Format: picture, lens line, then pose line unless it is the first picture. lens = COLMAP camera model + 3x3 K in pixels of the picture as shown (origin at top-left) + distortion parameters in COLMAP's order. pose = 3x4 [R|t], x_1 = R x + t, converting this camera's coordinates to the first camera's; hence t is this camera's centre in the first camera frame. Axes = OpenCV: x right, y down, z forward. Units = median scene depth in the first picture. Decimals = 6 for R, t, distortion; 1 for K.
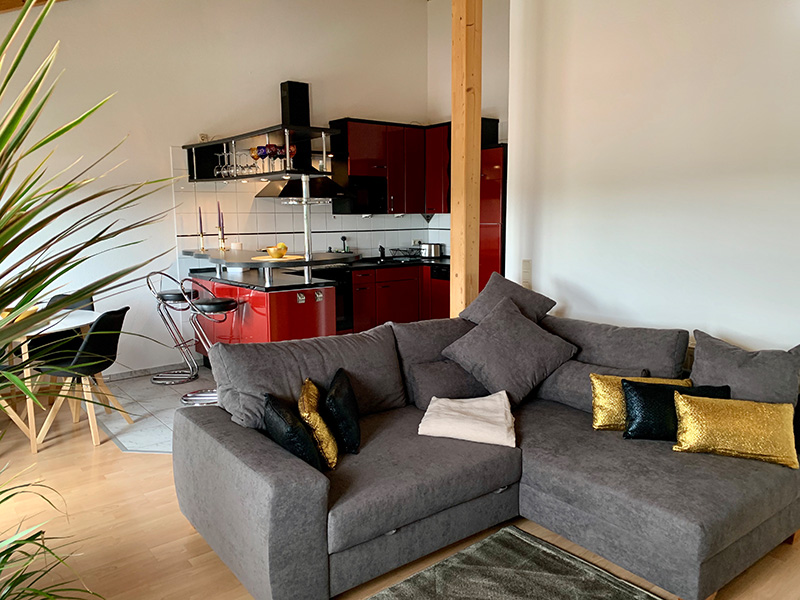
lens RADIAL K [[609.4, 0, 401.6], [0, 609.4, 300.2], [0, 0, 1]] dist [0.016102, -0.017958]
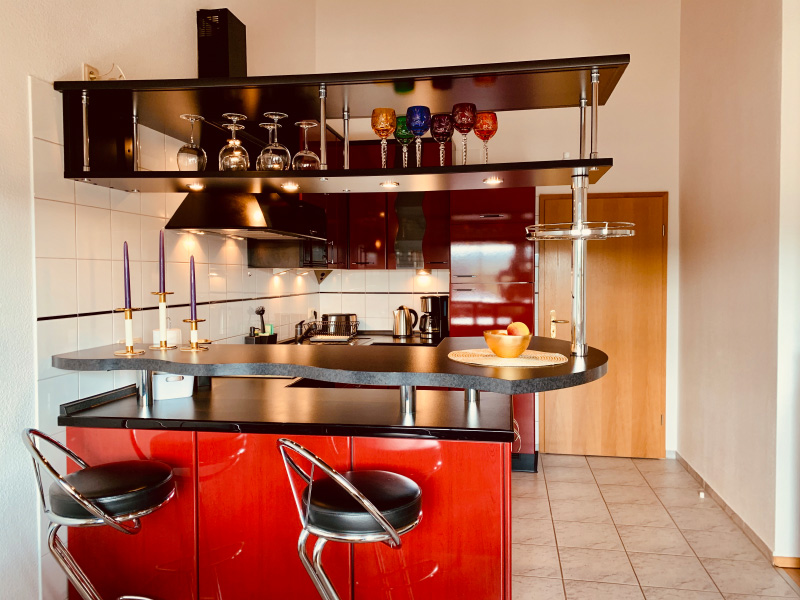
lens RADIAL K [[609.4, 0, 400.3], [0, 609.4, 301.9], [0, 0, 1]] dist [0.016102, -0.017958]
pose [[0.732016, -0.026341, 0.680778, -0.462569], [0.099582, 0.992657, -0.068668, -0.068520], [-0.673970, 0.118060, 0.729264, 0.590172]]
